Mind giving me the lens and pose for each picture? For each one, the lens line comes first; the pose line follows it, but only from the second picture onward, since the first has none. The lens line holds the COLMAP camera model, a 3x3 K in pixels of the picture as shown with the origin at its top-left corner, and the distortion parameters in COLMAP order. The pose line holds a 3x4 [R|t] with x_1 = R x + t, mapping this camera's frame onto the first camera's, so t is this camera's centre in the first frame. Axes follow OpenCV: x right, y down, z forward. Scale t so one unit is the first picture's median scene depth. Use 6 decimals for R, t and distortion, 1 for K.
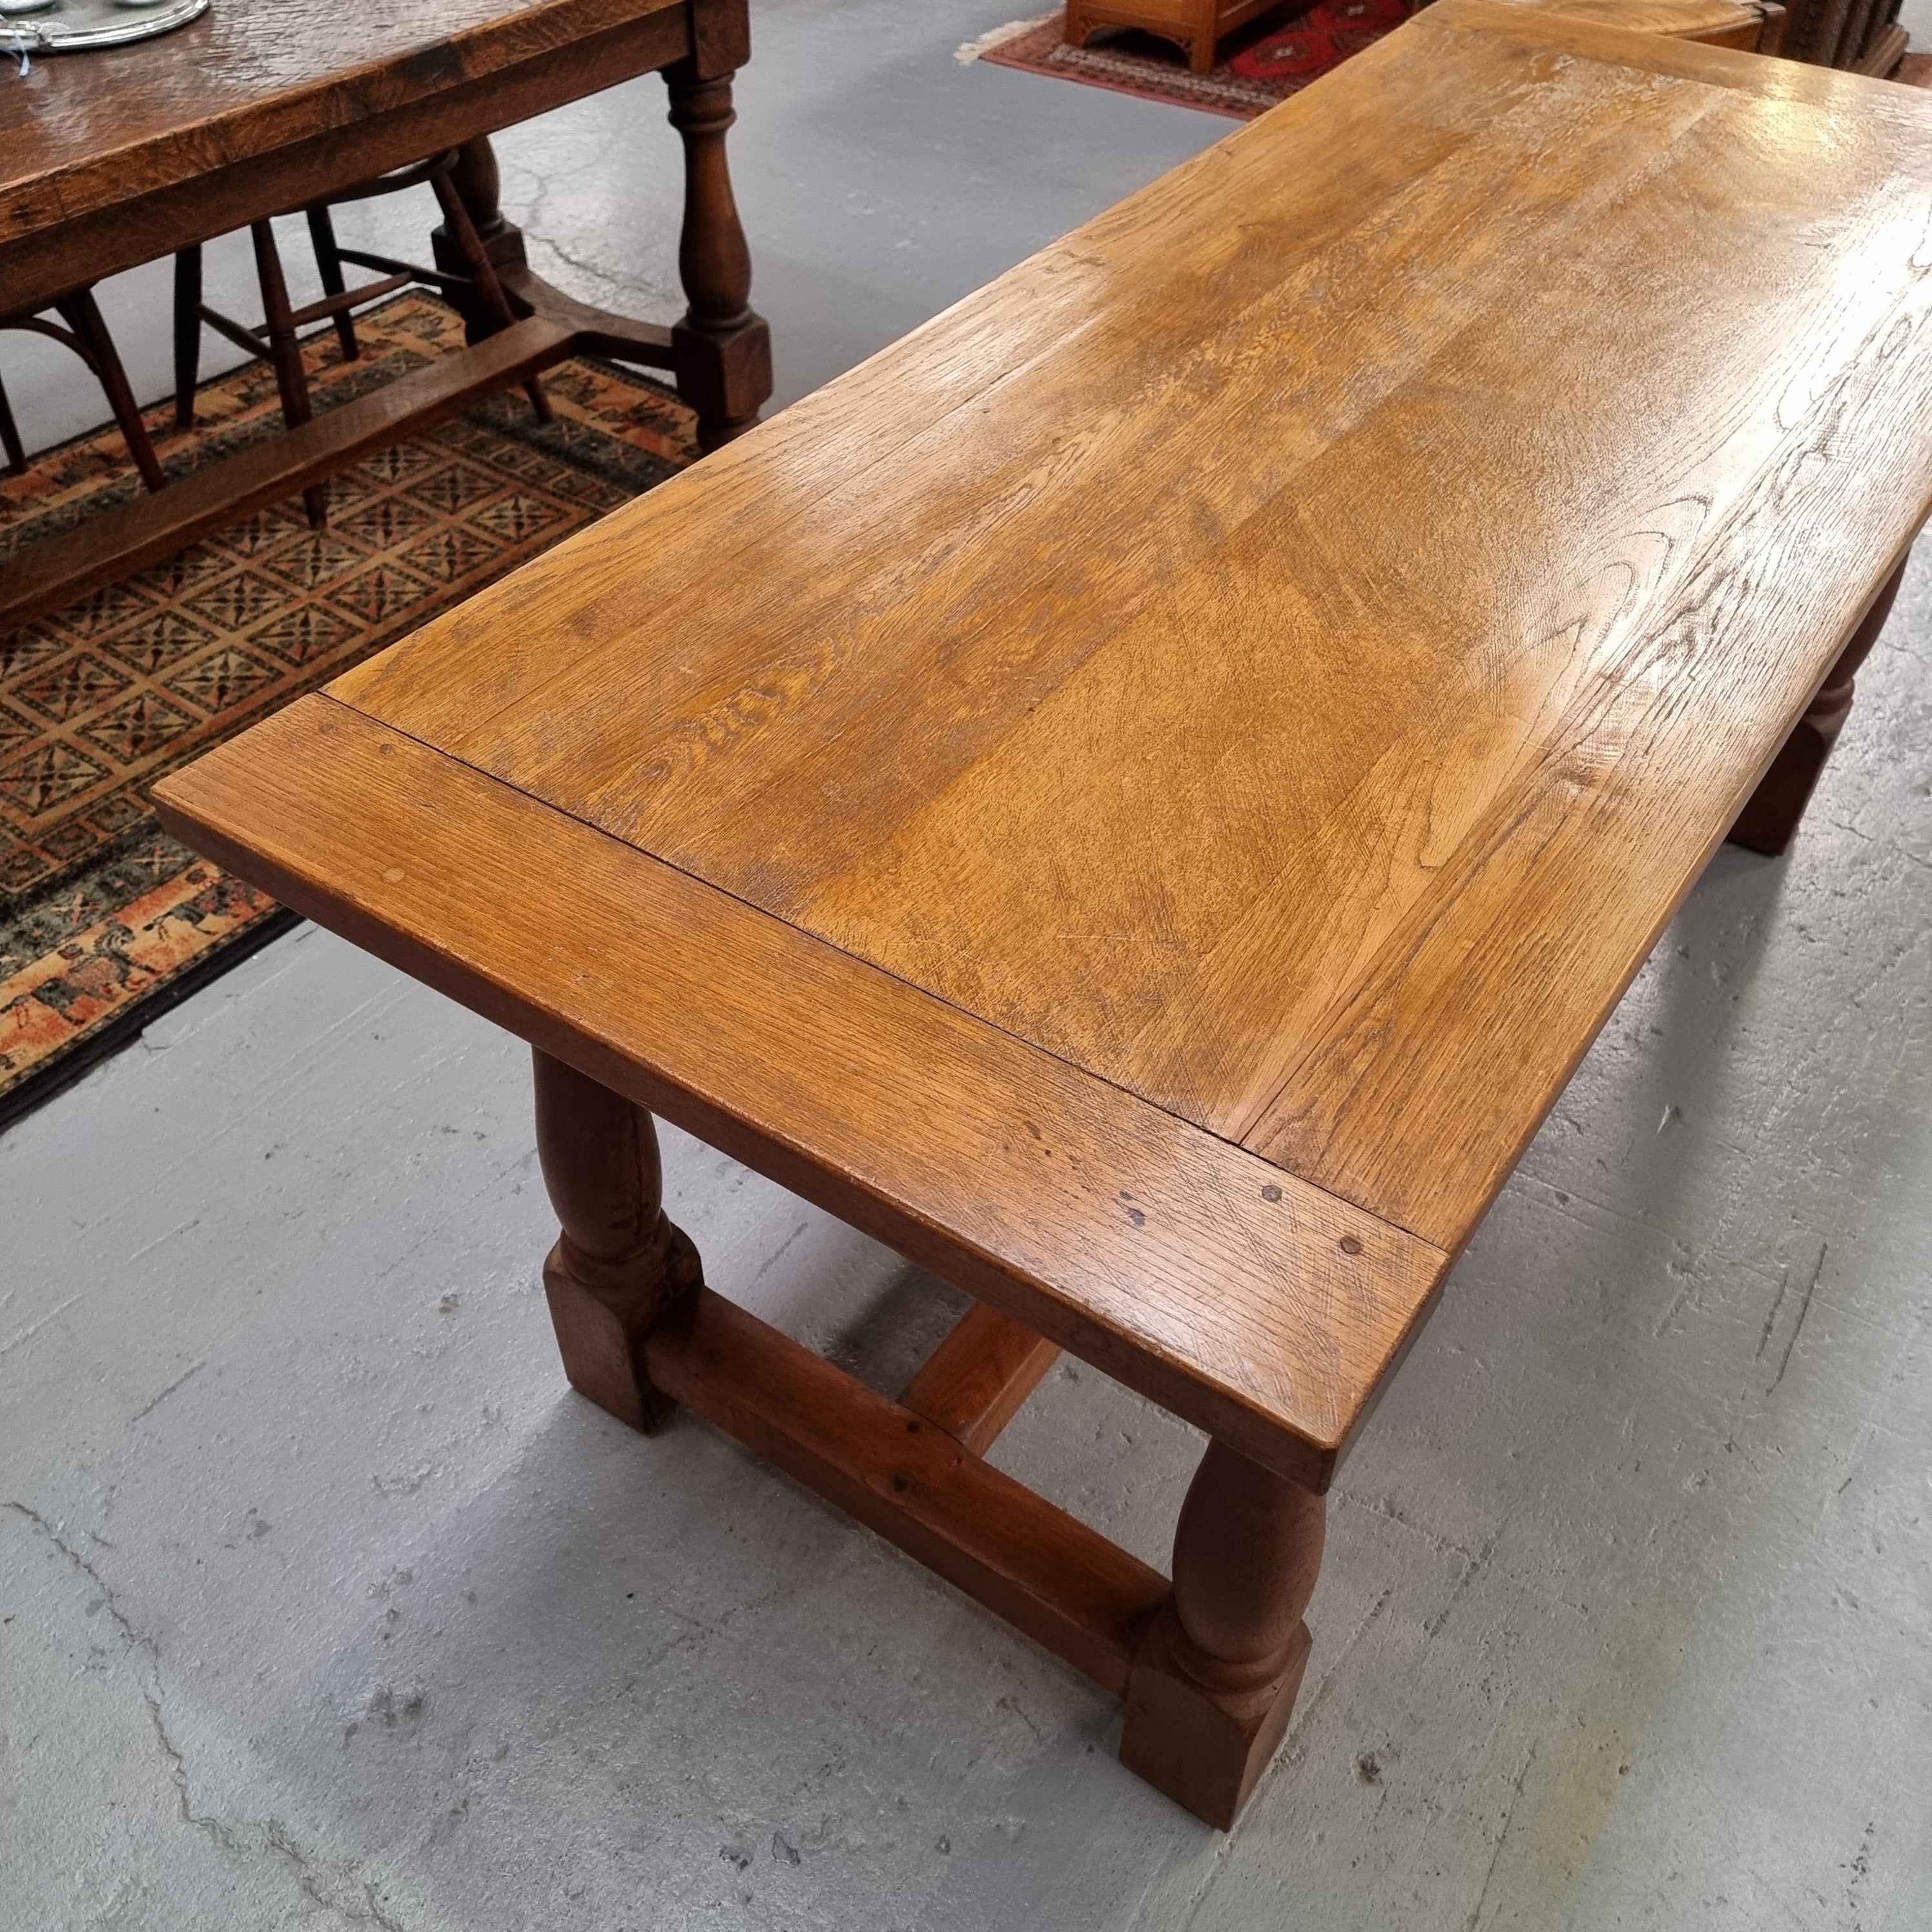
lens RADIAL K [[1791.9, 0, 937.8], [0, 1791.9, 978.0], [0, 0, 1]] dist [0.070064, -0.022683]
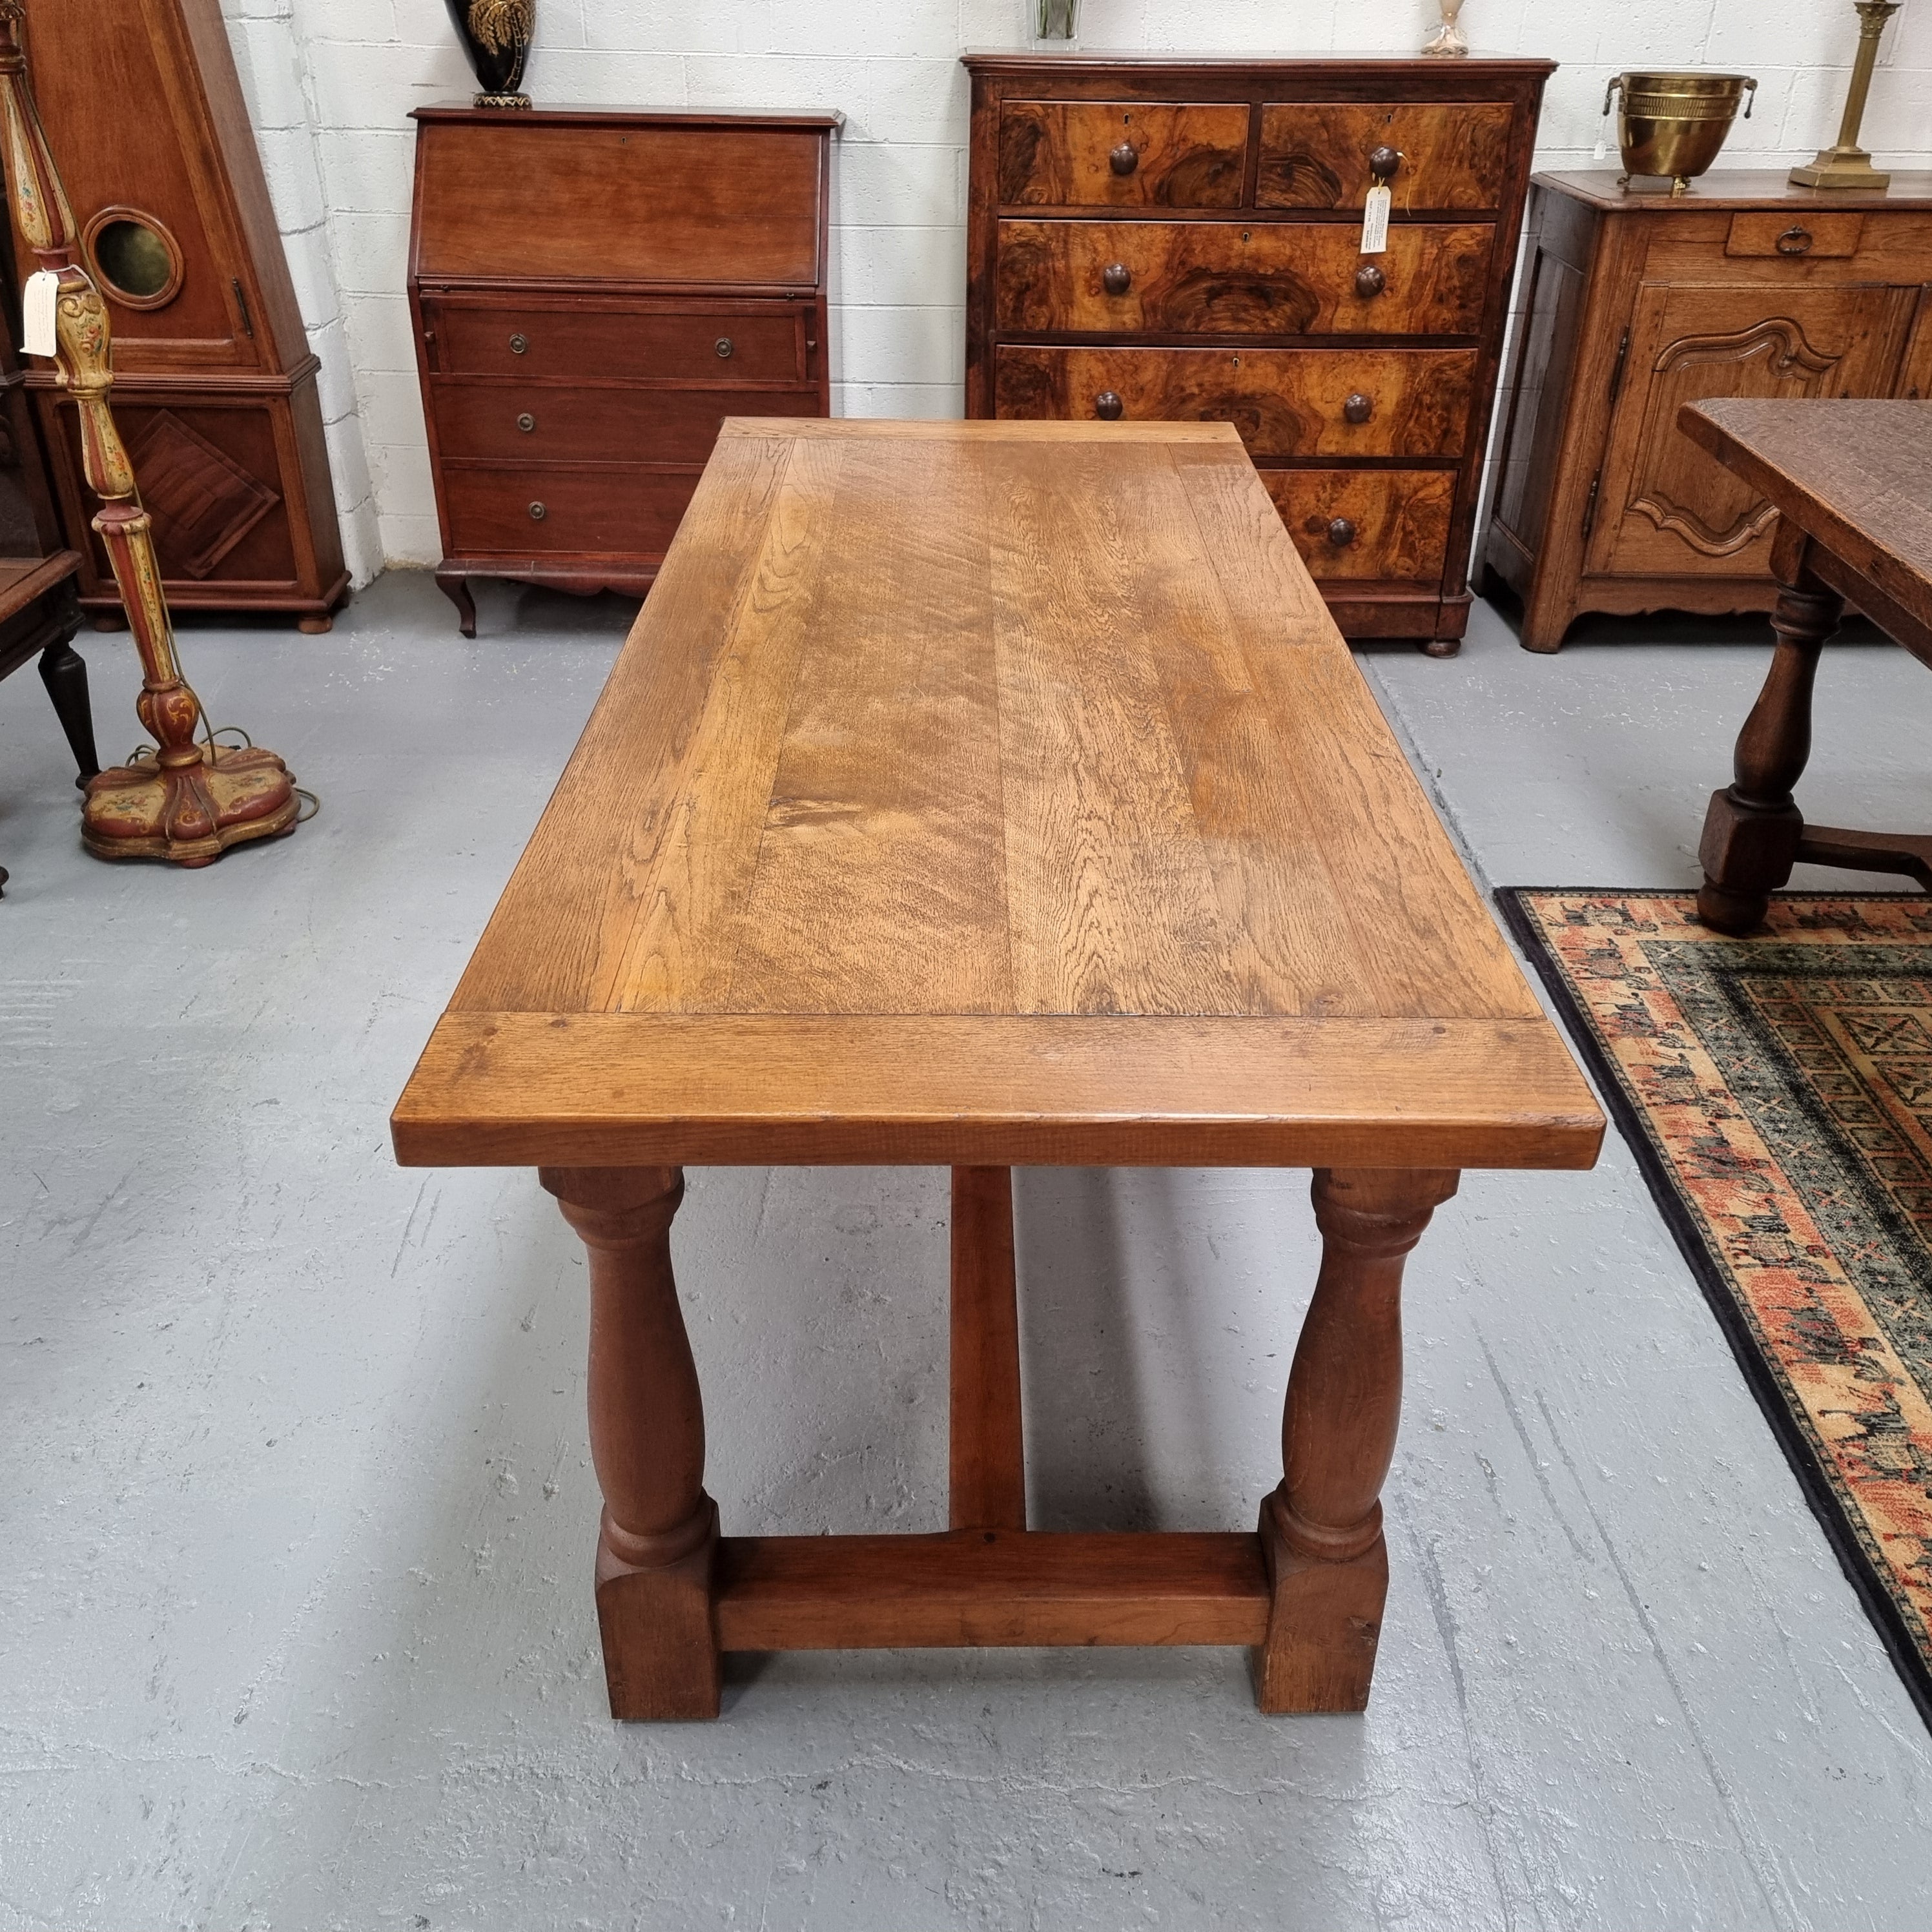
lens RADIAL K [[1791.2, 0, 960.1], [0, 1791.2, 961.4], [0, 0, 1]] dist [0.081000, -0.062200]
pose [[-0.817838, 0.276035, -0.504921, 0.492070], [-0.411646, 0.332490, 0.848527, -0.748306], [0.402104, 0.901806, -0.158295, 0.778021]]
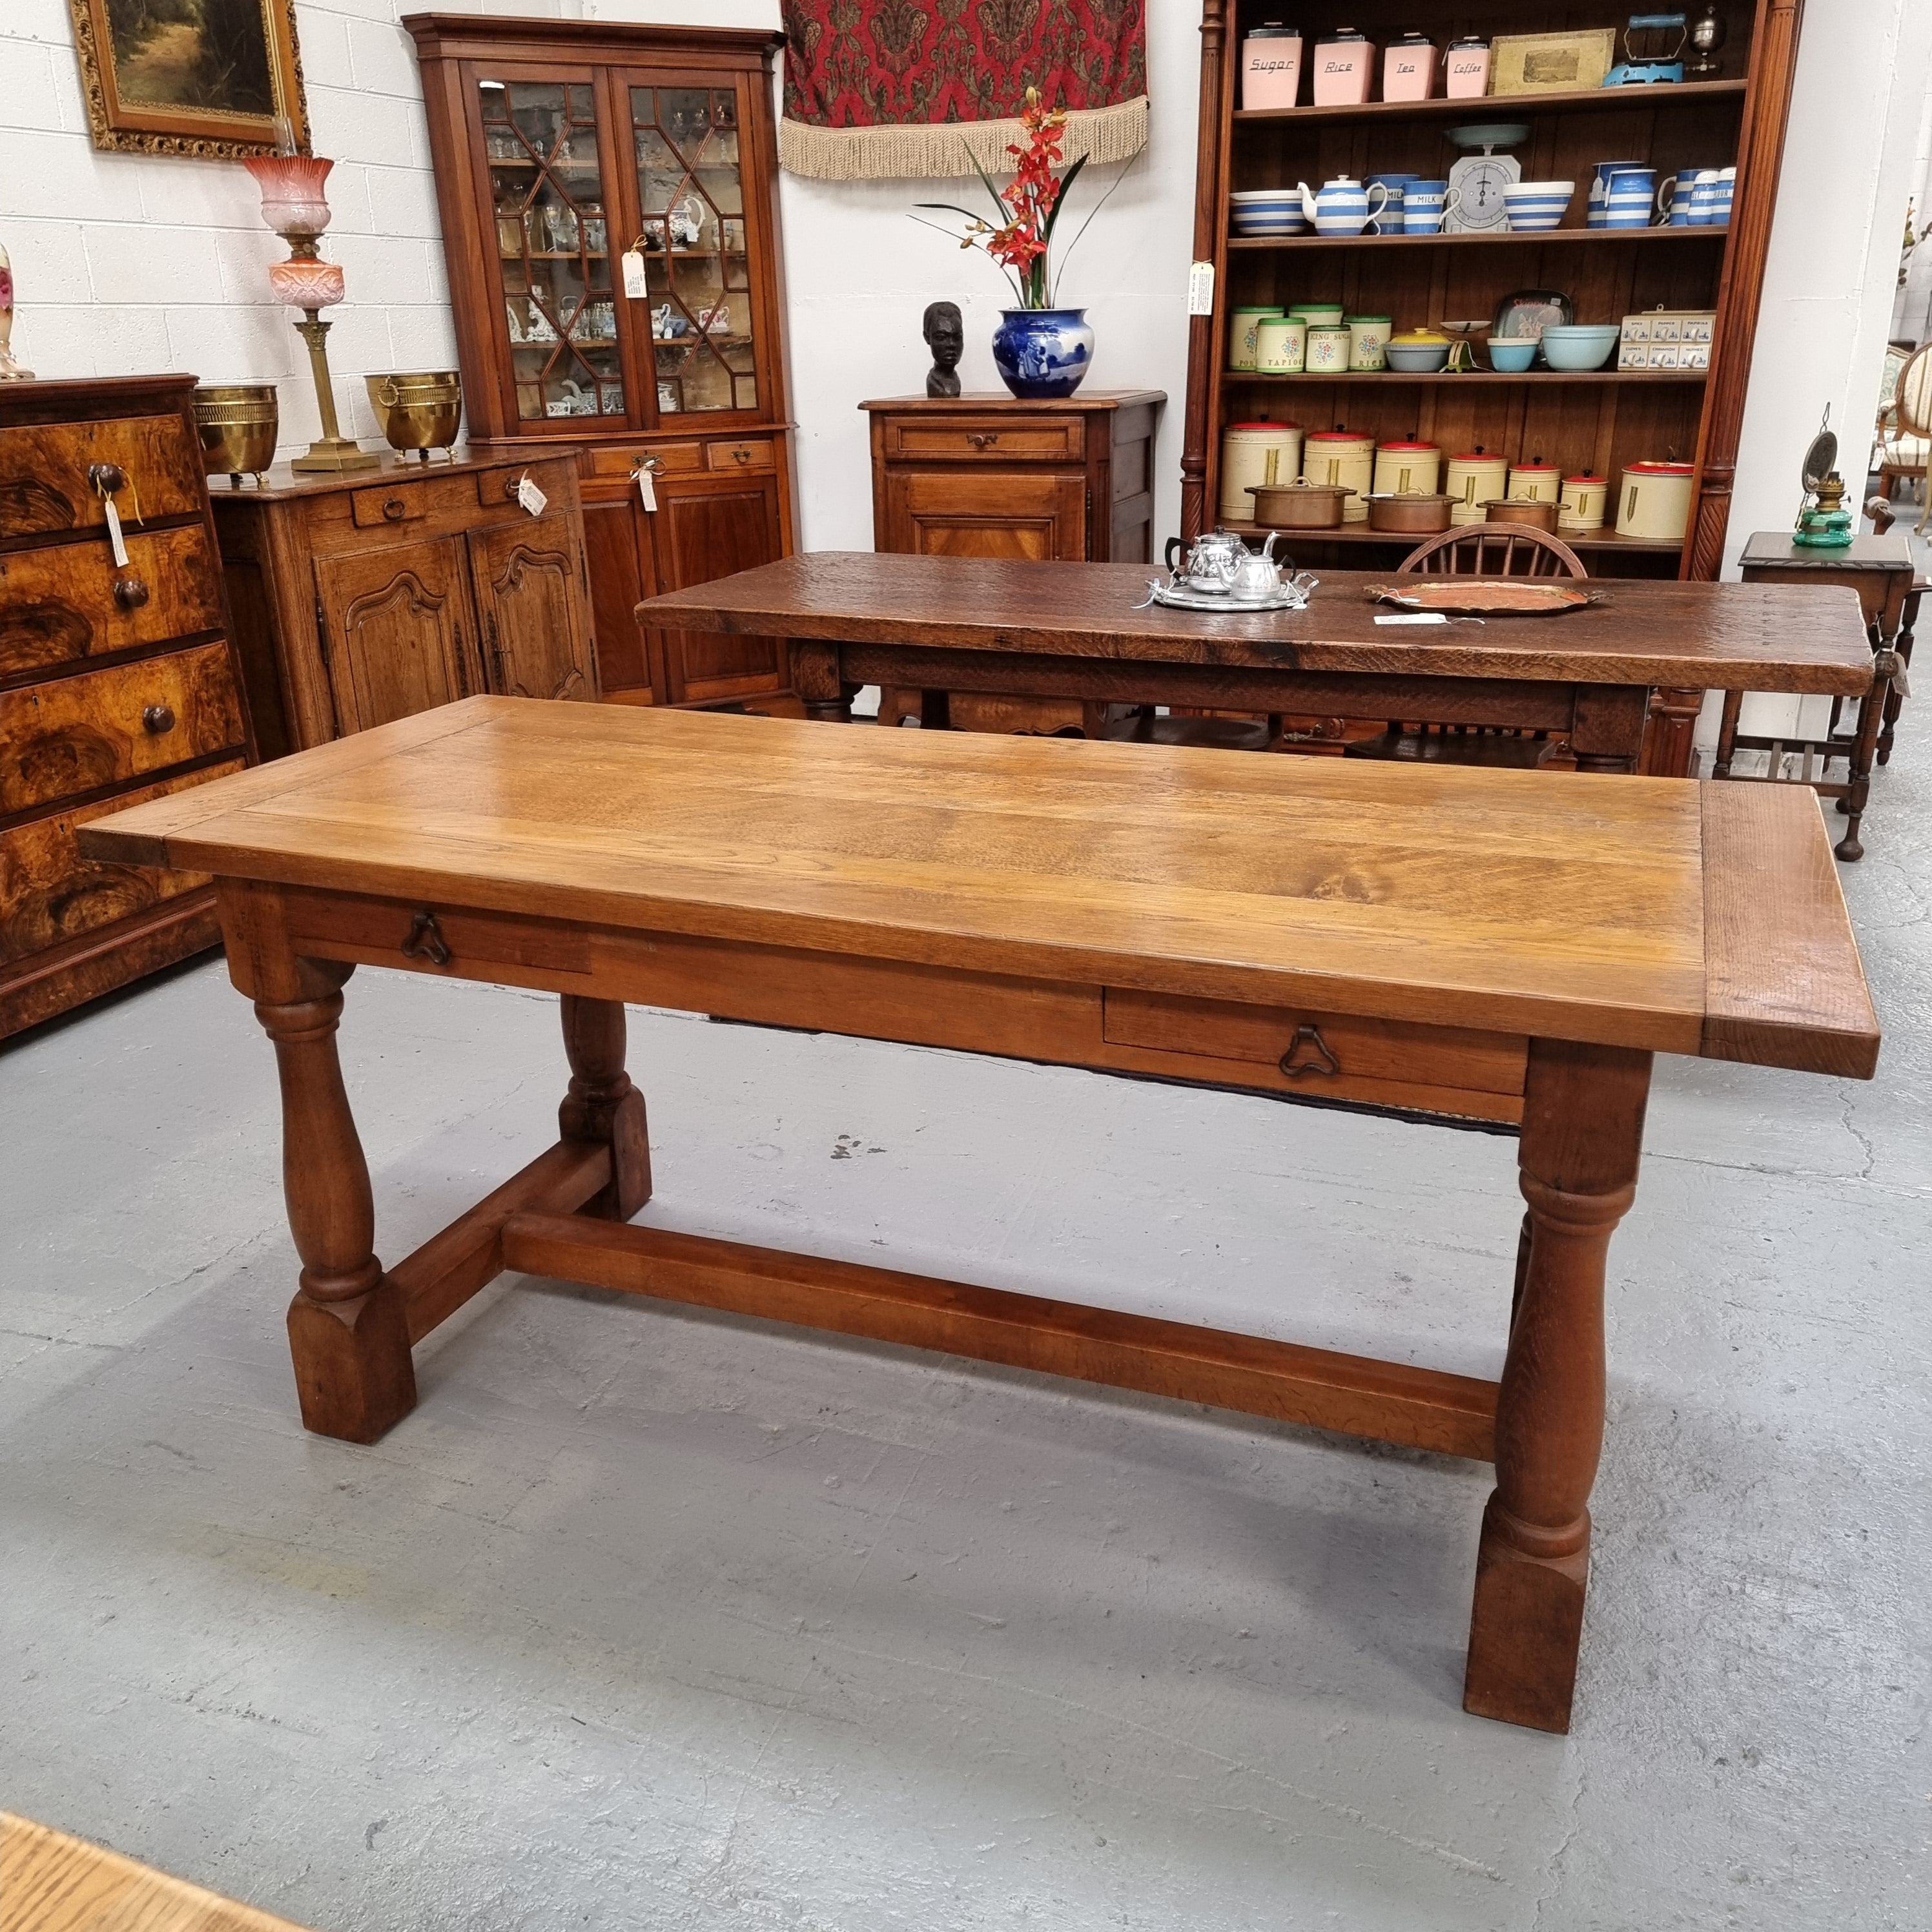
lens RADIAL K [[1786.1, 0, 966.7], [0, 1786.1, 960.2], [0, 0, 1]] dist [0.099338, -0.081622]
pose [[0.254483, 0.327764, -0.909840, 0.858343], [-0.662855, 0.744169, 0.082681, -0.194764], [0.704174, 0.582051, 0.406638, 0.264314]]
